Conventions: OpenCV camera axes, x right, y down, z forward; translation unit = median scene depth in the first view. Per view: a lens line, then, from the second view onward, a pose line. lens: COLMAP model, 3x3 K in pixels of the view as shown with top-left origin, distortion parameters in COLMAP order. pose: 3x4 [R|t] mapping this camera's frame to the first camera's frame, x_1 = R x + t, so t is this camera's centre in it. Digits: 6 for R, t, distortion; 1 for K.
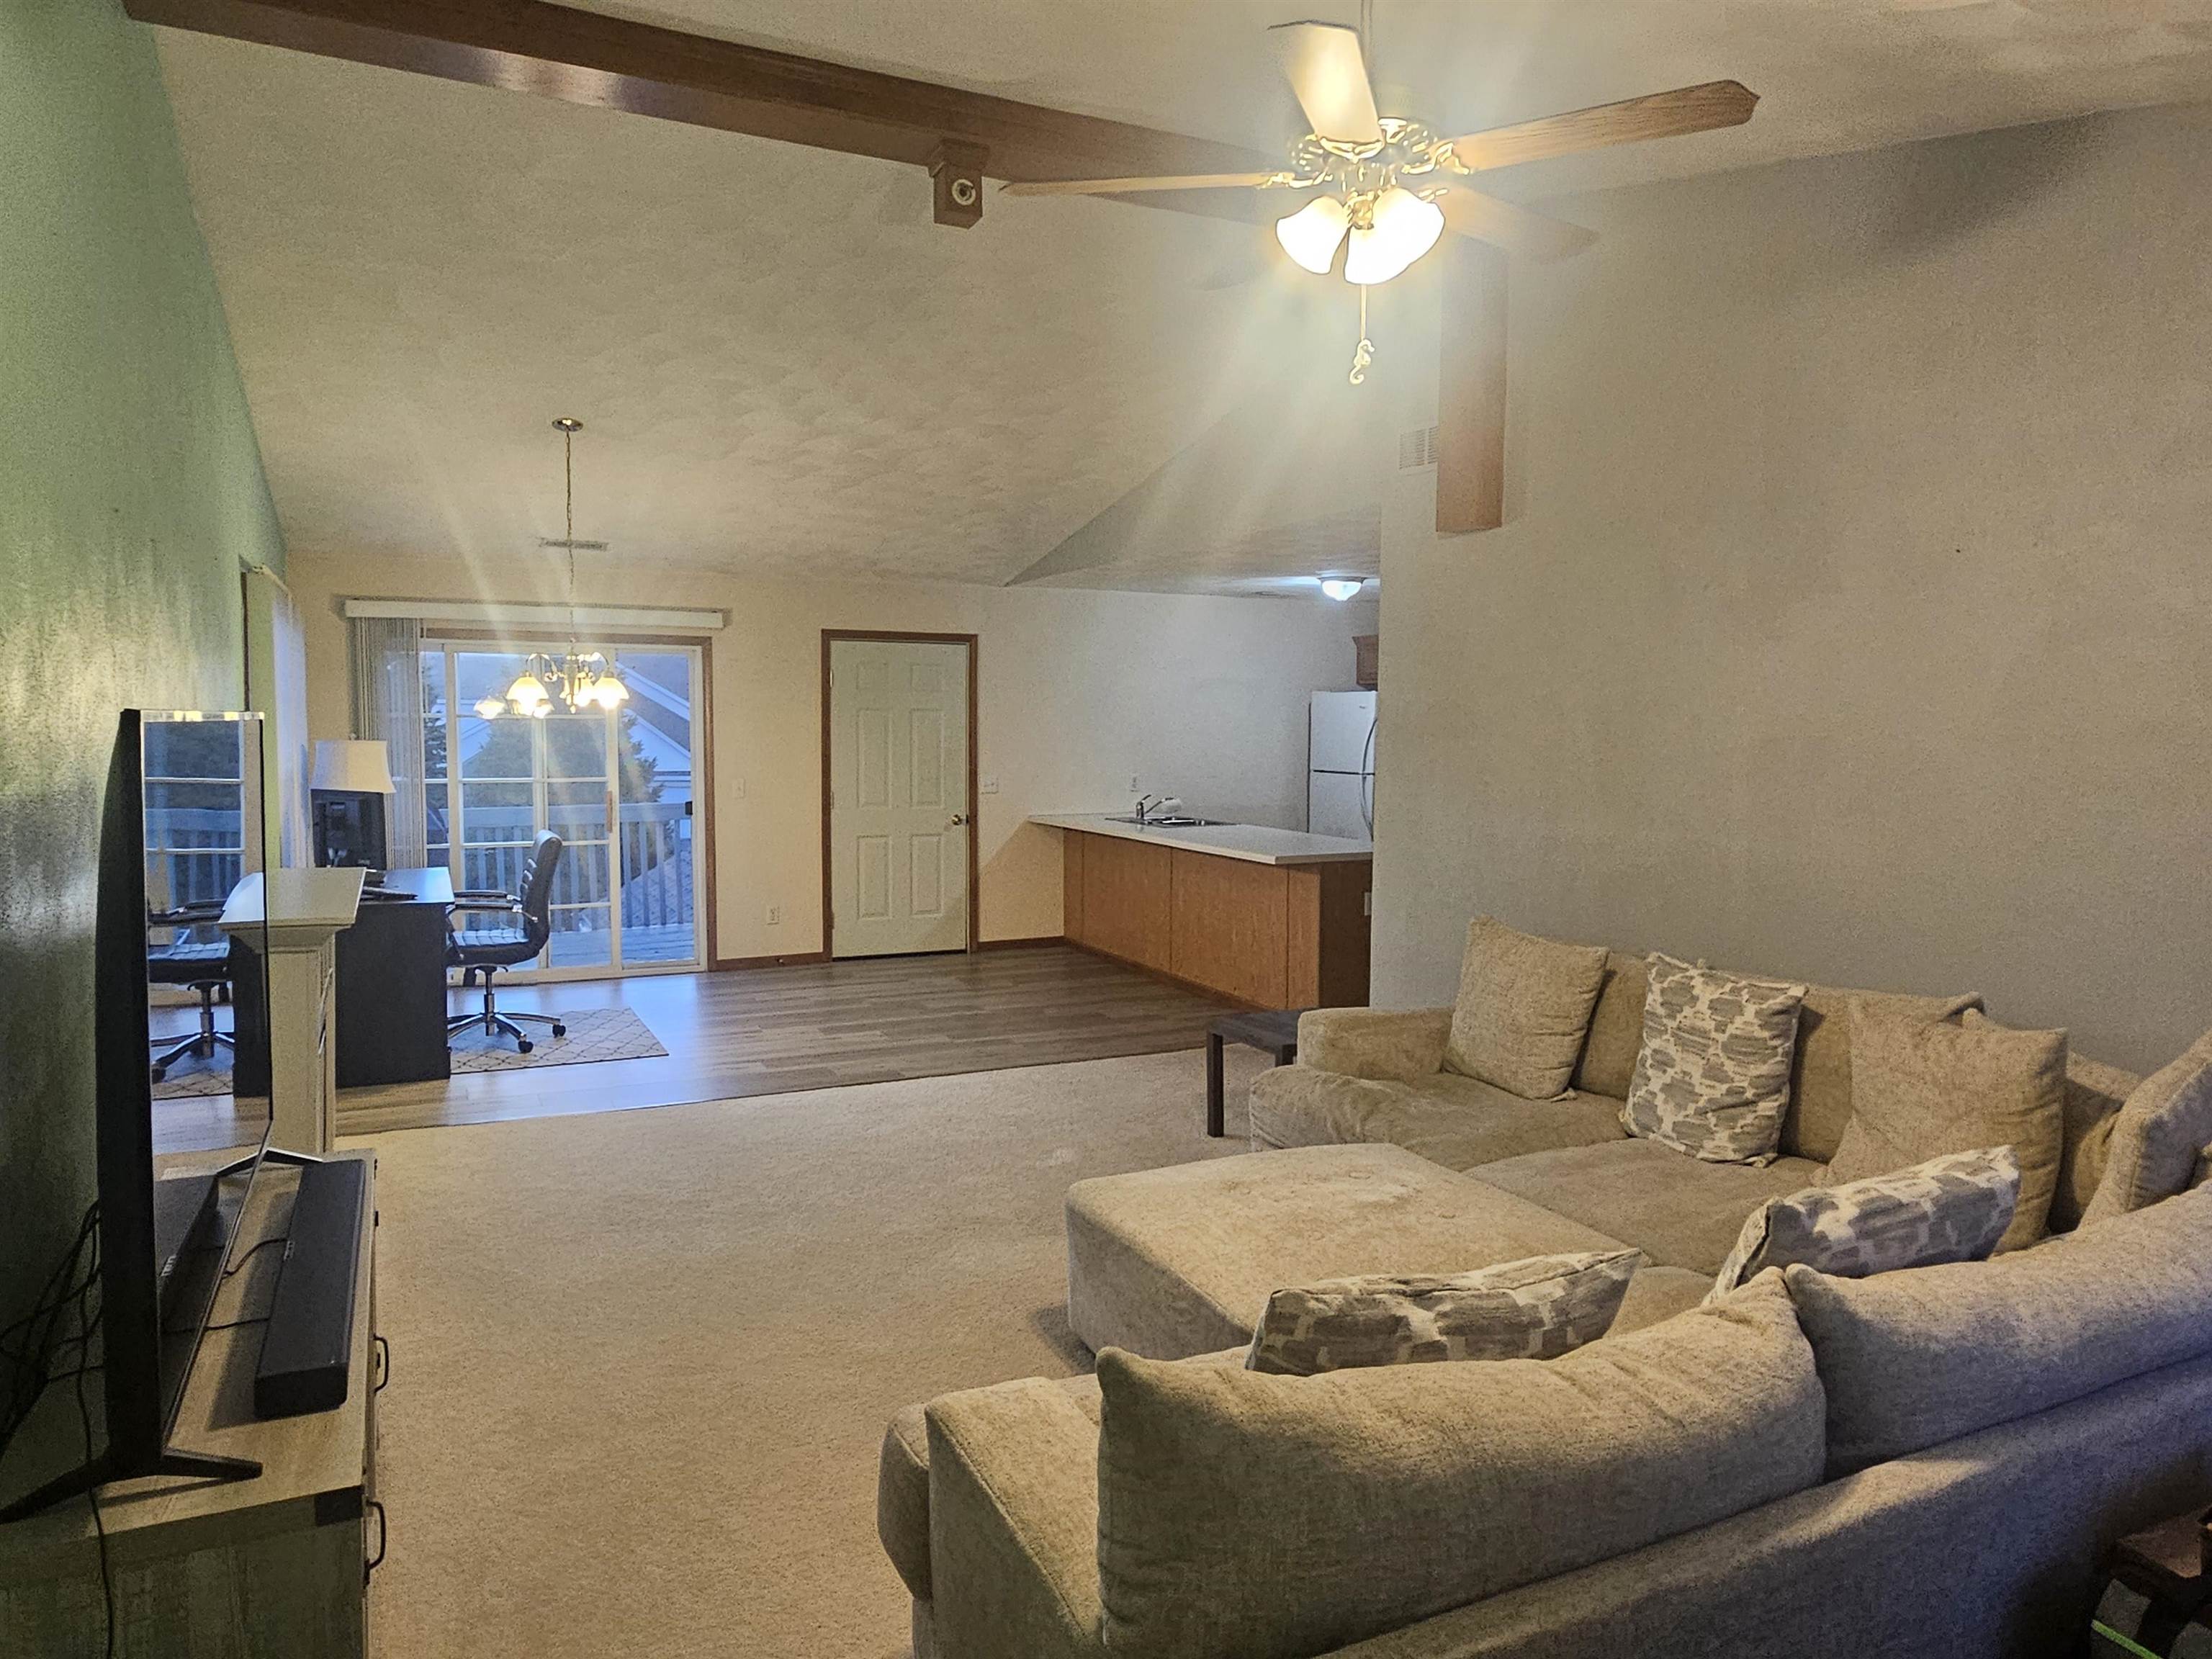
lens RADIAL K [[1434.7, 0, 1108.0], [0, 1434.7, 818.5], [0, 0, 1]] dist [-0.001771, -0.000243]
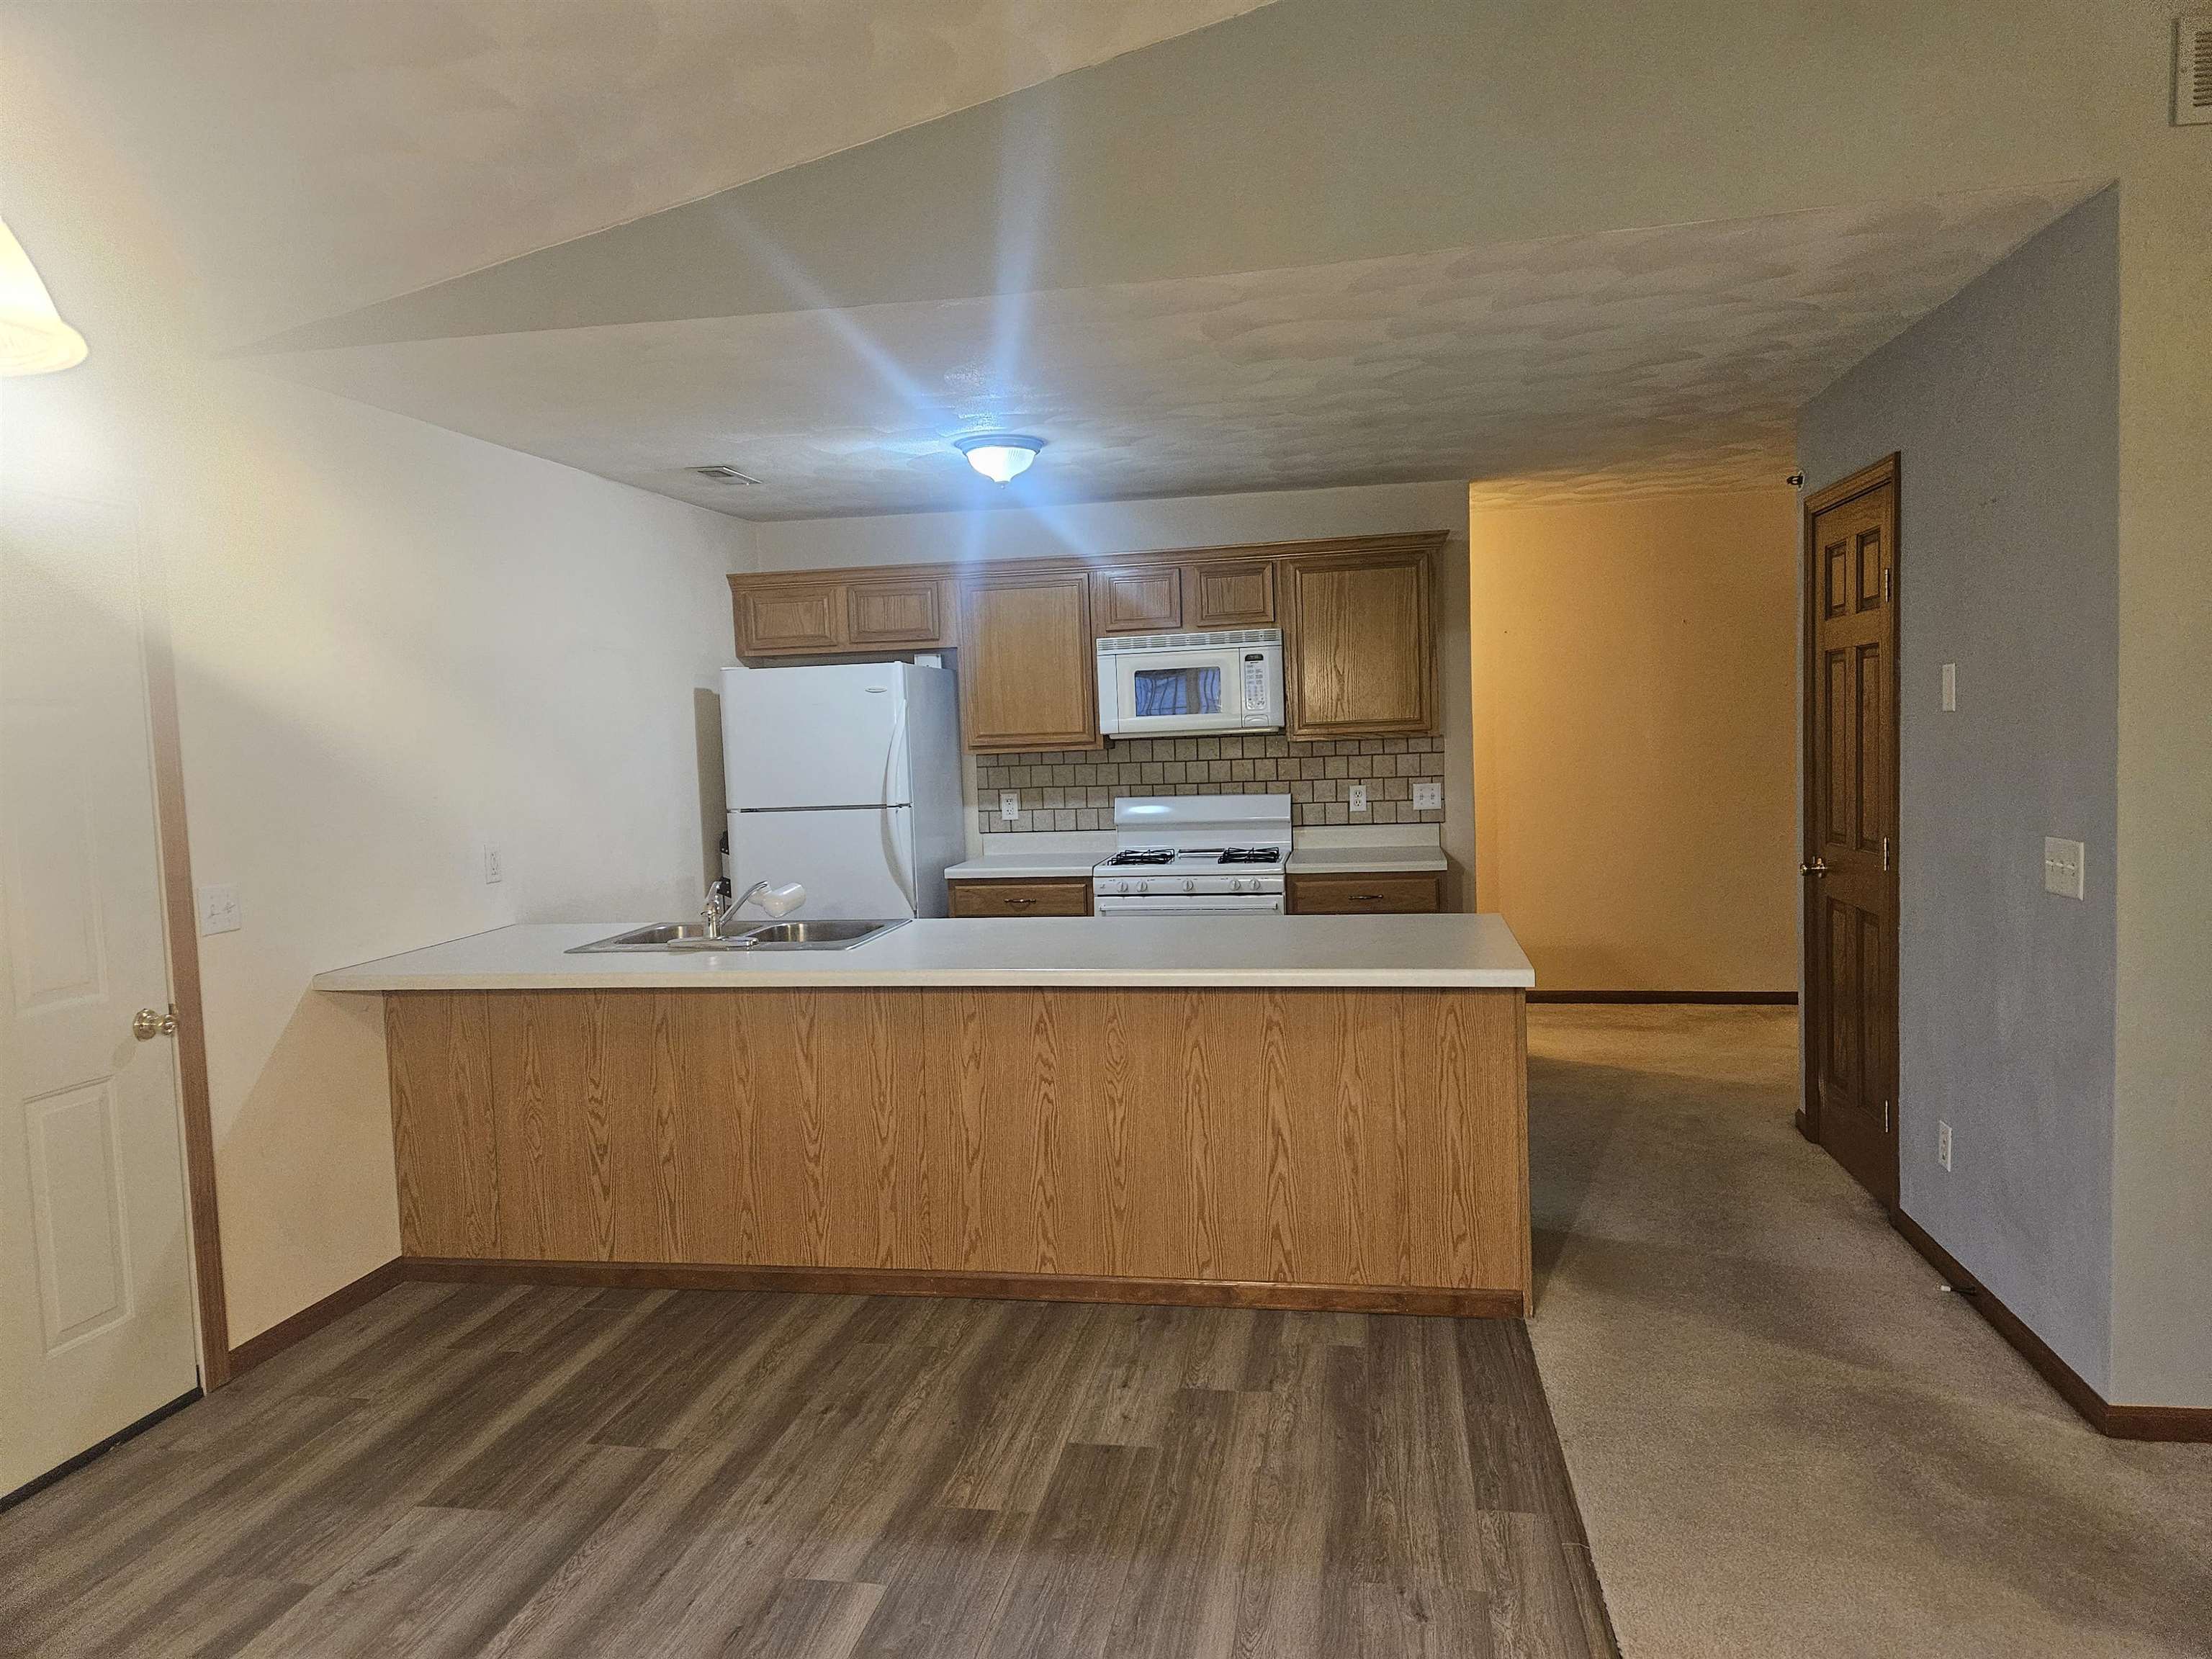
lens RADIAL K [[1456.7, 0, 1106.0], [0, 1456.7, 829.5], [0, 0, 1]] dist [0.135452, -0.096931]
pose [[0.599234, -0.090119, 0.795485, -0.273496], [0.096604, 0.994523, 0.039896, -0.040952], [-0.794724, 0.052940, 0.604658, 0.660371]]
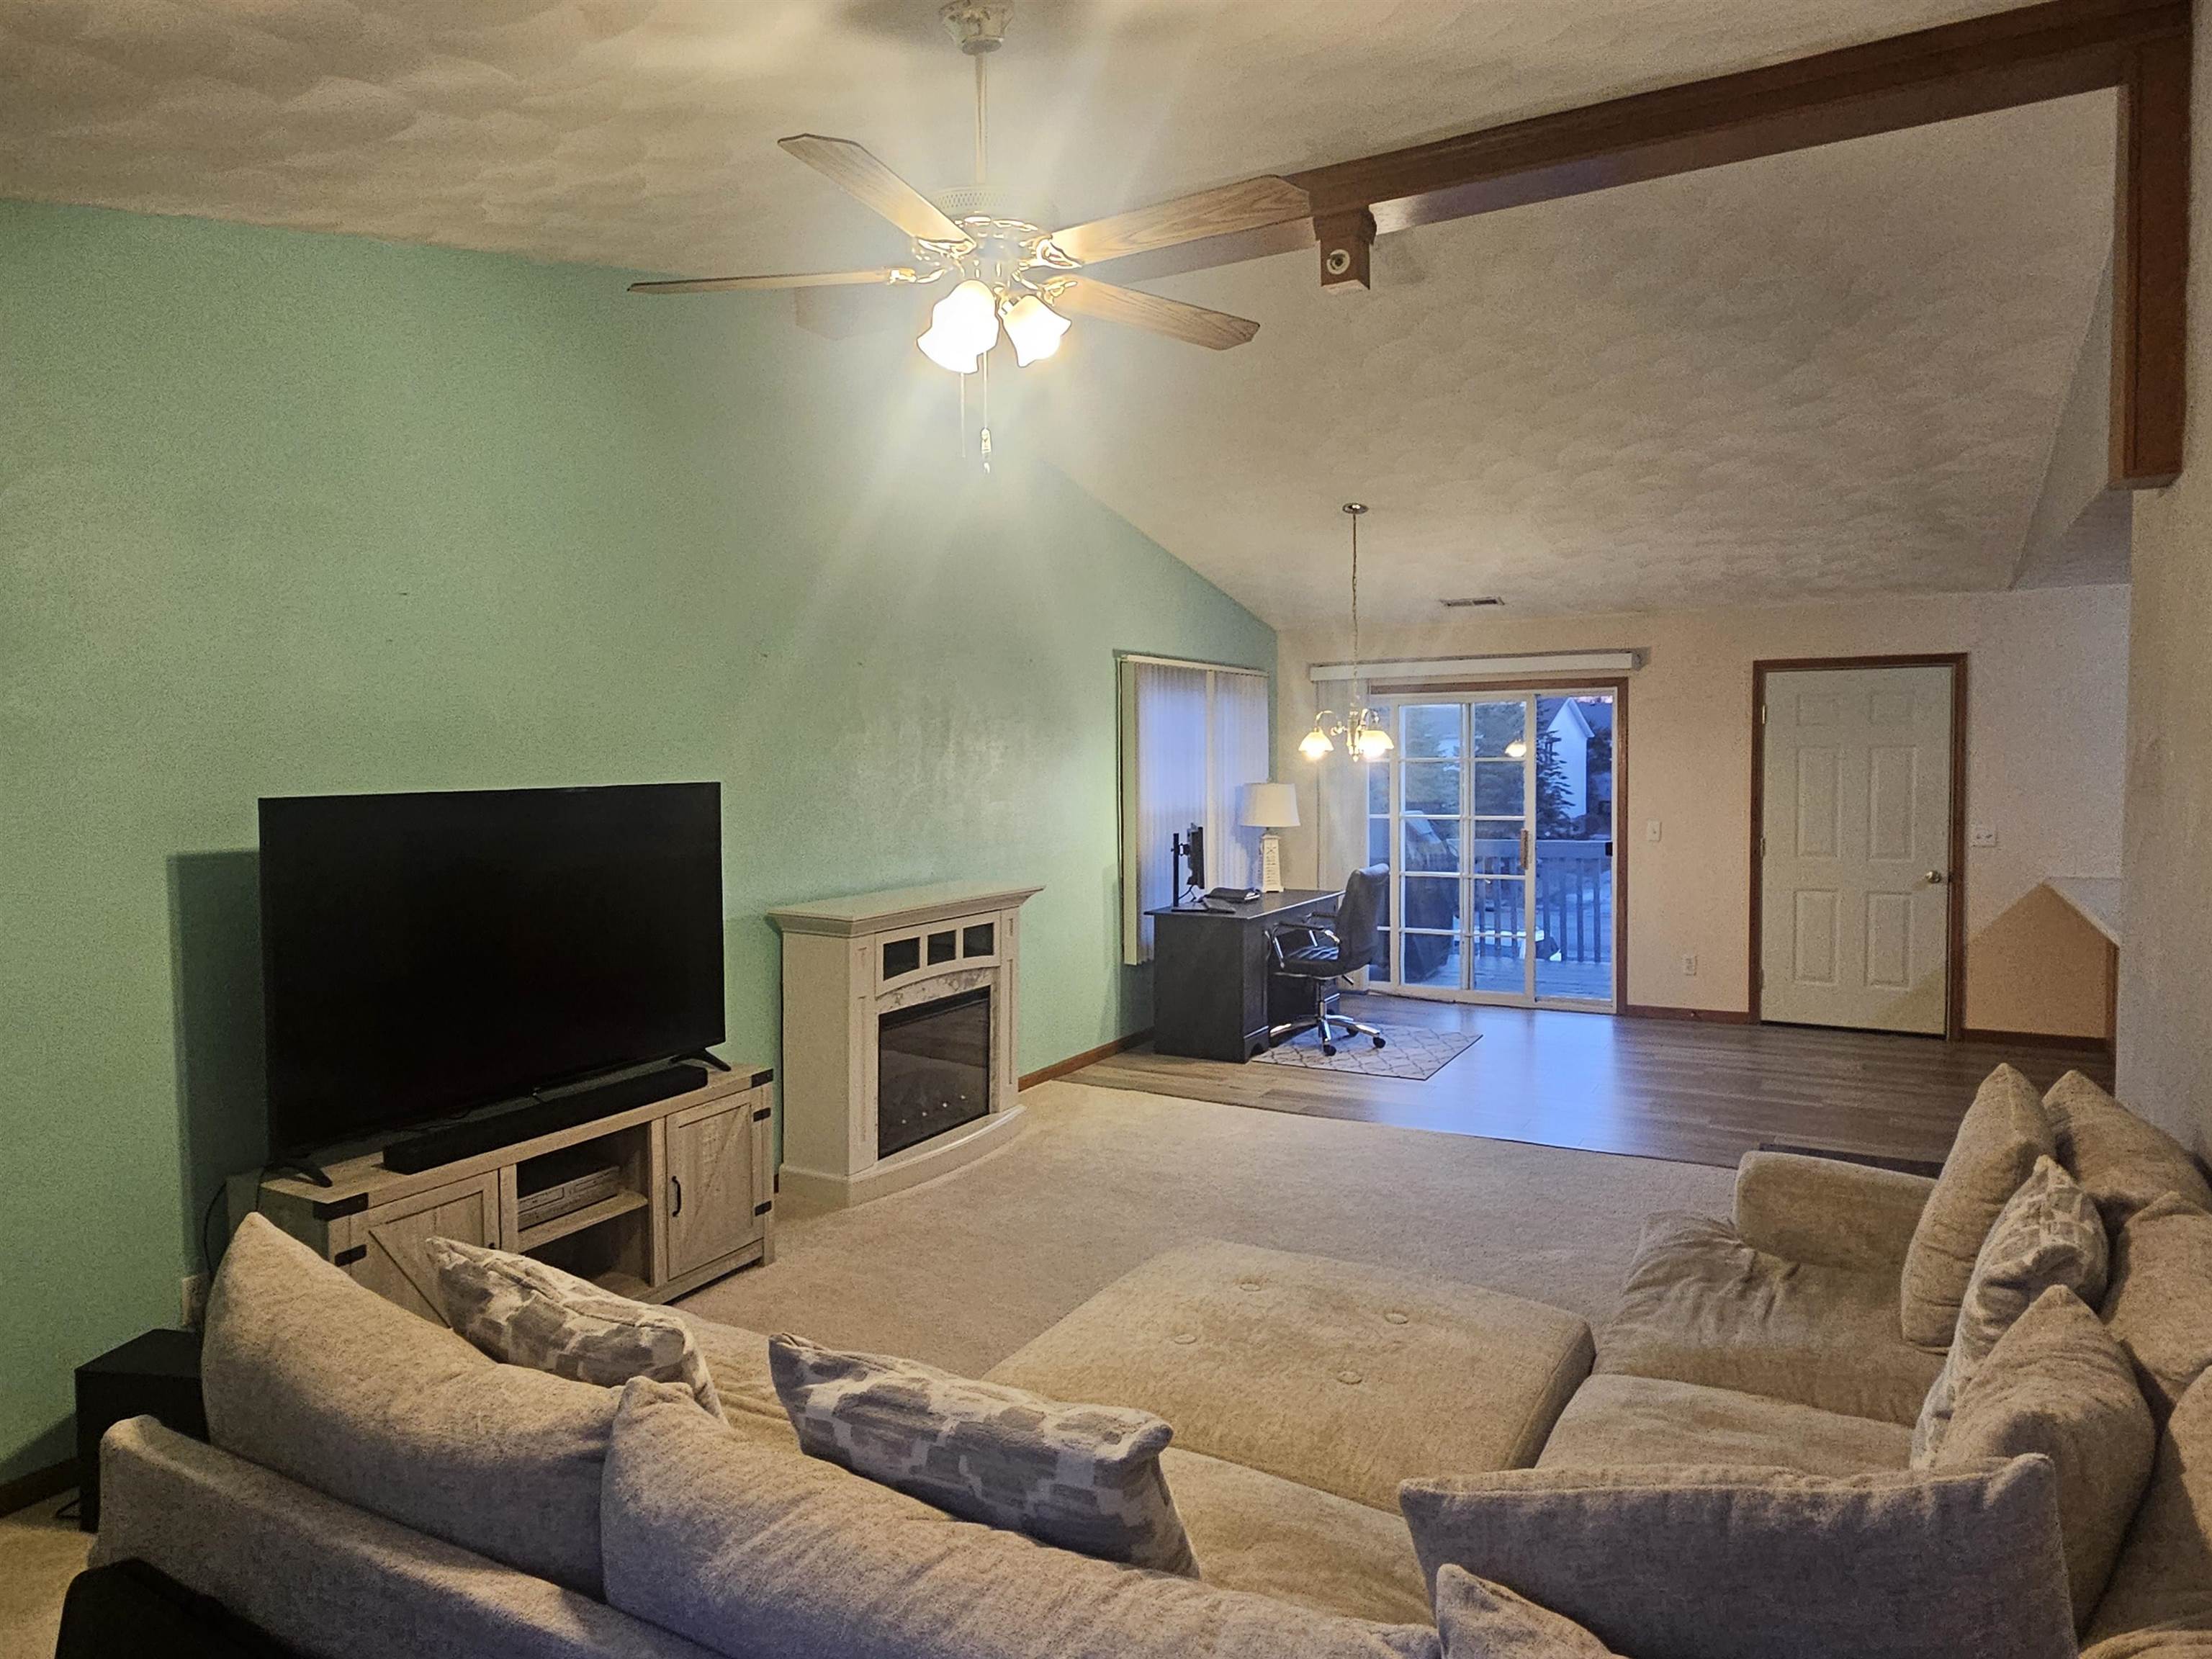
lens RADIAL K [[1400.4, 0, 1098.1], [0, 1400.4, 812.0], [0, 0, 1]] dist [0.004288, -0.000151]
pose [[0.567386, 0.022611, -0.823142, 0.315782], [-0.039677, 0.999213, 0.000098, -0.019535], [0.822496, 0.032604, 0.567836, 0.153099]]
